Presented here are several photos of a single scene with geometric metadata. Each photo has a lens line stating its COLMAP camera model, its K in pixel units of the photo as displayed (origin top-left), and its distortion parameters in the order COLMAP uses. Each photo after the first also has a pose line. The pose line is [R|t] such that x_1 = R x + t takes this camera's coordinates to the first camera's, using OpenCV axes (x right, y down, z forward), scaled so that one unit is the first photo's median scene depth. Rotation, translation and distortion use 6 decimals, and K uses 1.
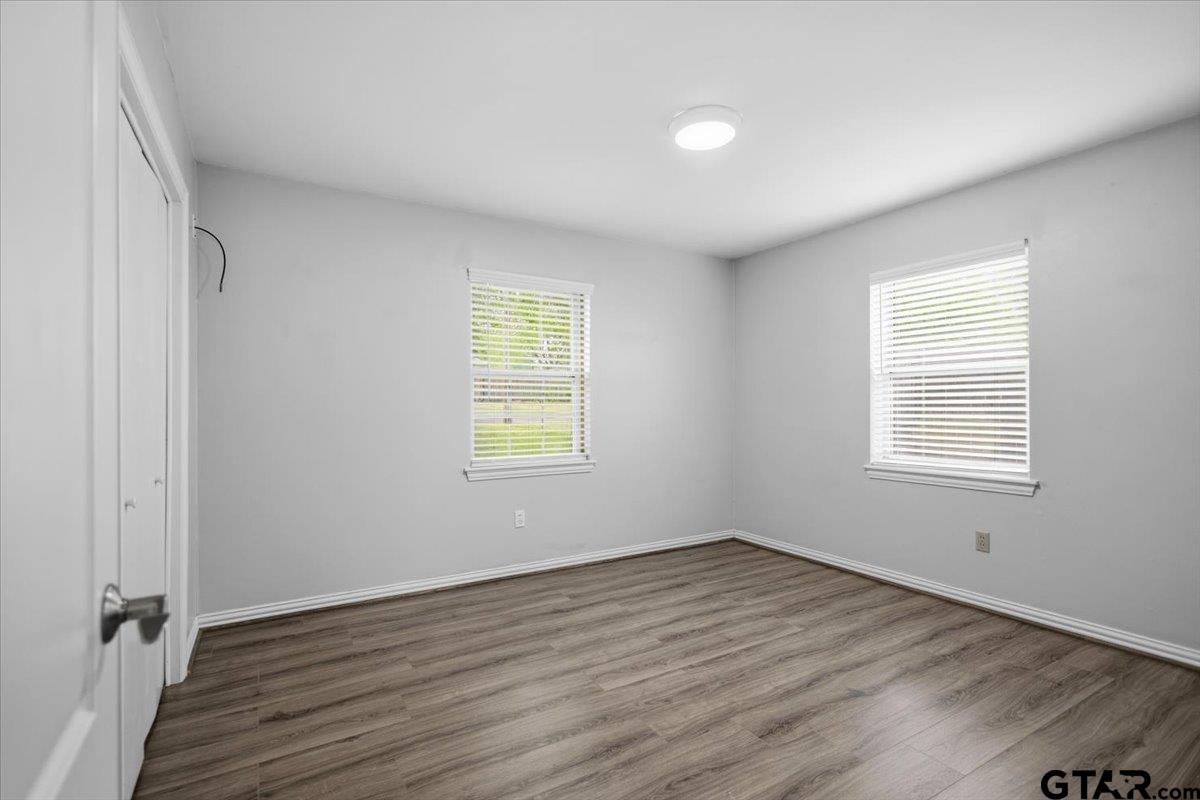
lens RADIAL K [[563.4, 0, 602.4], [0, 563.4, 402.2], [0, 0, 1]] dist [0.003117, 0.000121]
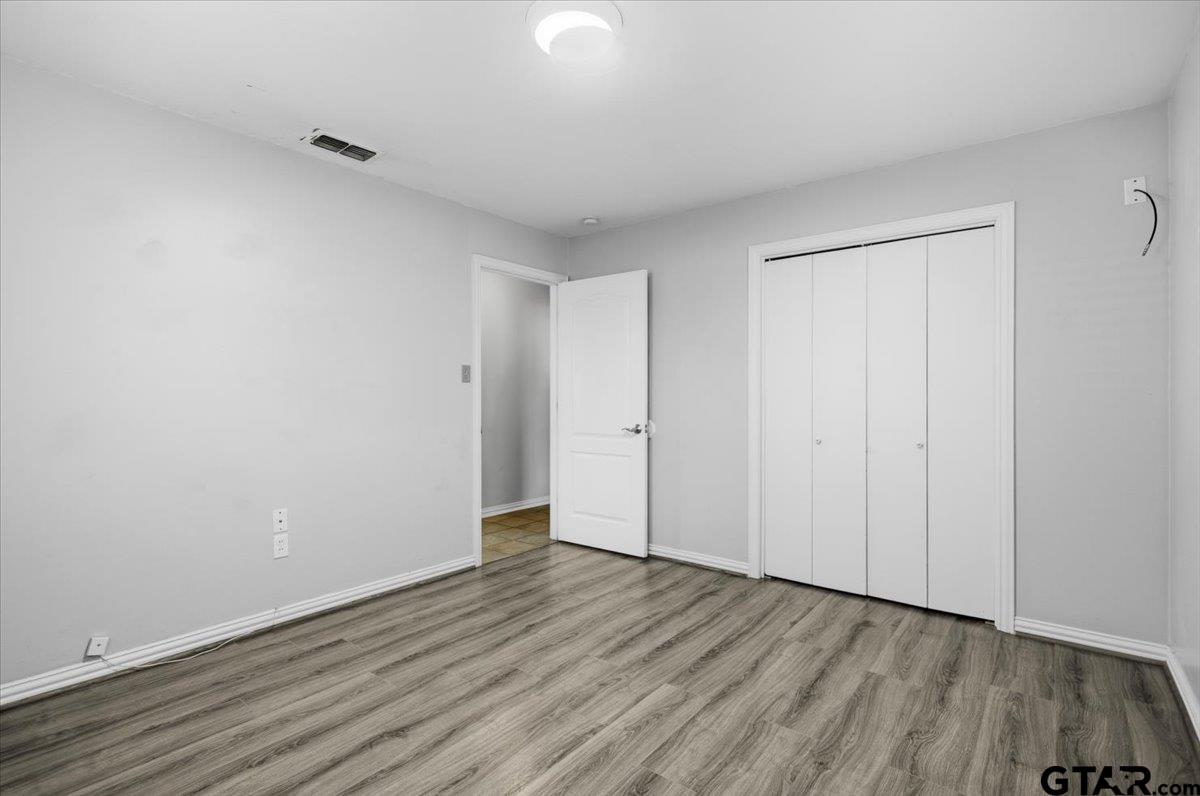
lens RADIAL K [[563.4, 0, 599.0], [0, 563.4, 395.8], [0, 0, 1]] dist [0.003117, 0.000121]
pose [[-0.937941, 0.005358, -0.346753, 0.444655], [0.005243, 0.999985, 0.001267, 0.003258], [0.346755, -0.000629, -0.937955, 1.841386]]
